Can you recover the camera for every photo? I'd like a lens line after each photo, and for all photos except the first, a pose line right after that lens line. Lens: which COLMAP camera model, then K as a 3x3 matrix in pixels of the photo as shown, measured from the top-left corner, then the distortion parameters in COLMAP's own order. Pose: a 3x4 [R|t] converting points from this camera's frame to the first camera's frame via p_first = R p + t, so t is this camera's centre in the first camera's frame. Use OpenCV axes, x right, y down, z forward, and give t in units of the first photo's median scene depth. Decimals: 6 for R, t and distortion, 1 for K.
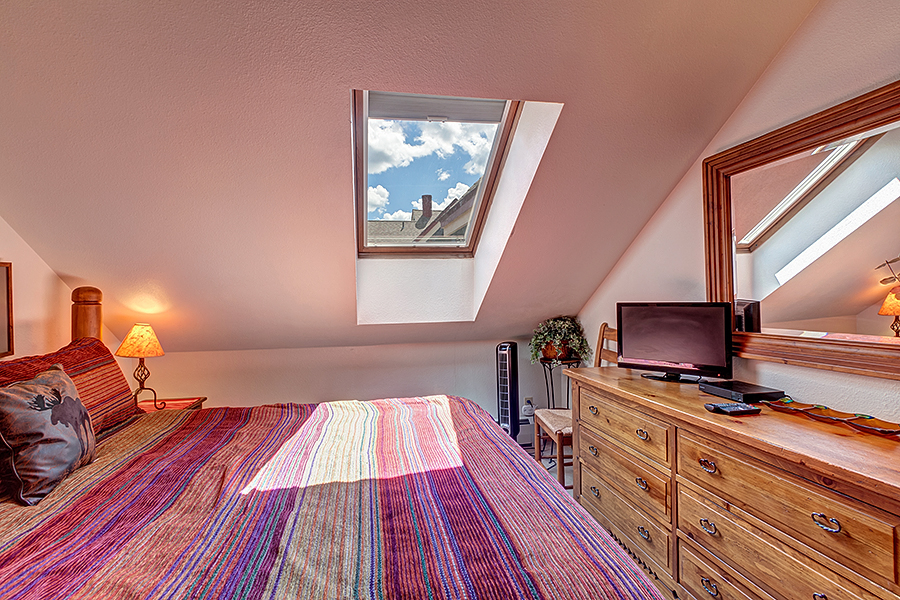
lens RADIAL K [[437.8, 0, 453.0], [0, 437.8, 300.8], [0, 0, 1]] dist [-0.002185, 0.002375]
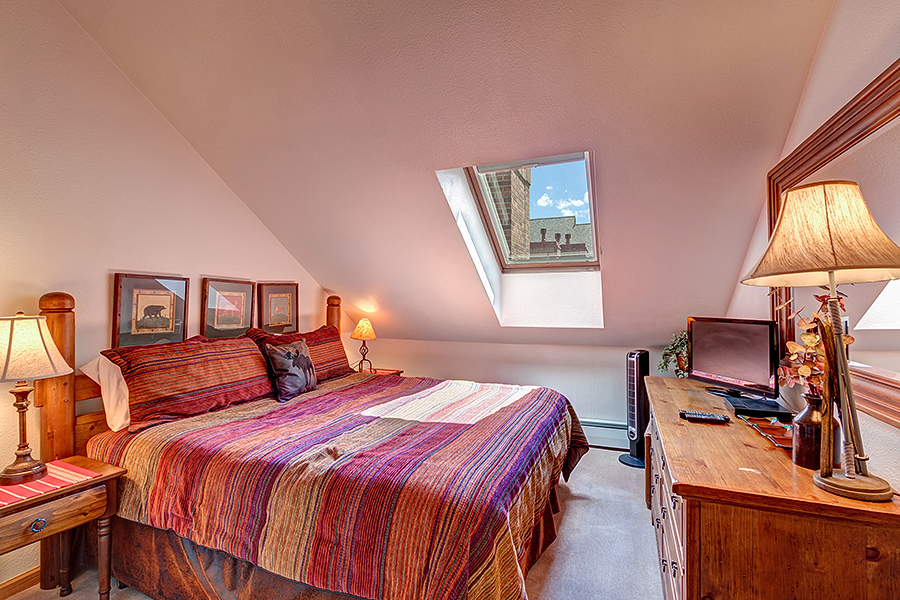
lens RADIAL K [[437.8, 0, 449.4], [0, 437.8, 296.2], [0, 0, 1]] dist [-0.002185, 0.002375]
pose [[0.833394, 0.010976, -0.552571, 0.491959], [-0.018977, 0.999782, -0.008762, -0.024536], [0.552354, 0.017788, 0.833420, -0.179586]]
